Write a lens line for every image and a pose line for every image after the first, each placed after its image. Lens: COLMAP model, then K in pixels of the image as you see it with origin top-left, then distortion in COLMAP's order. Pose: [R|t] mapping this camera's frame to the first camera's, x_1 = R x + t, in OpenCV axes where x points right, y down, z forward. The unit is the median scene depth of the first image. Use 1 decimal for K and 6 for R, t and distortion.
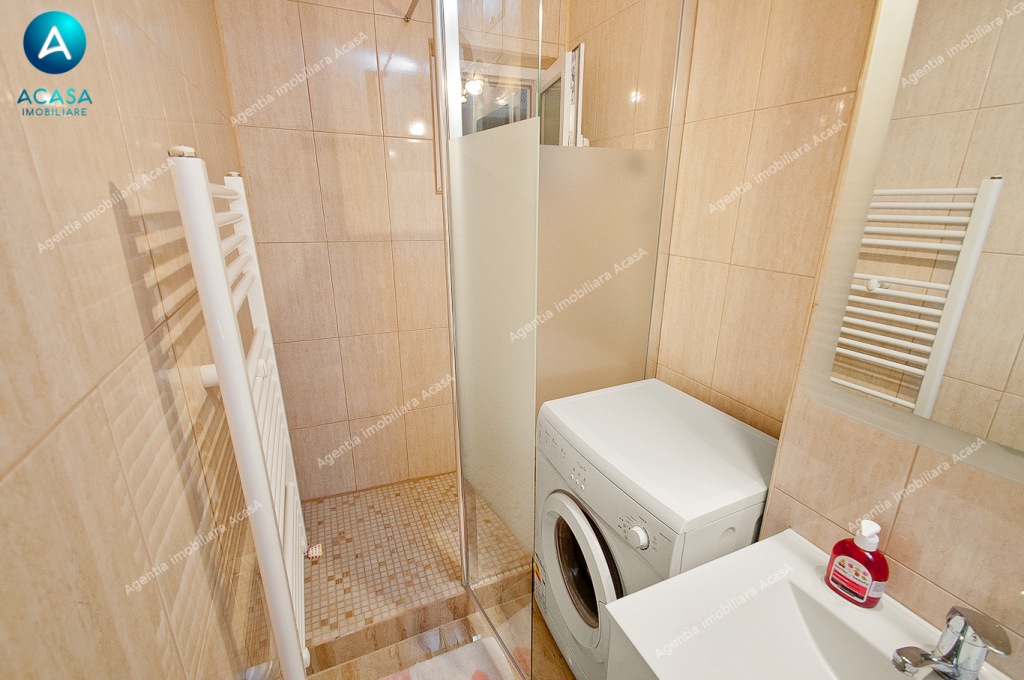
lens RADIAL K [[445.2, 0, 512.0], [0, 445.2, 340.0], [0, 0, 1]] dist [0.017784, -0.000097]
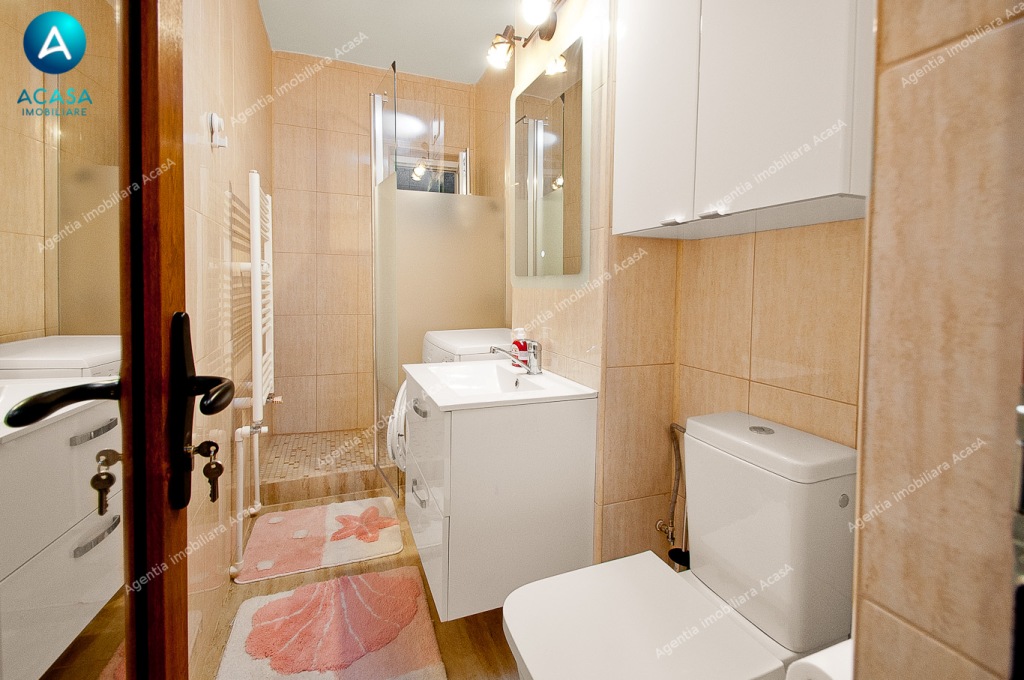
lens RADIAL K [[454.5, 0, 512.0], [0, 454.5, 296.7], [0, 0, 1]] dist [0.039022, 0.000037]
pose [[0.999540, 0.006542, -0.029622, 0.384090], [-0.014584, 0.959853, -0.280123, 0.427320], [0.026600, 0.280426, 0.959507, -0.594395]]
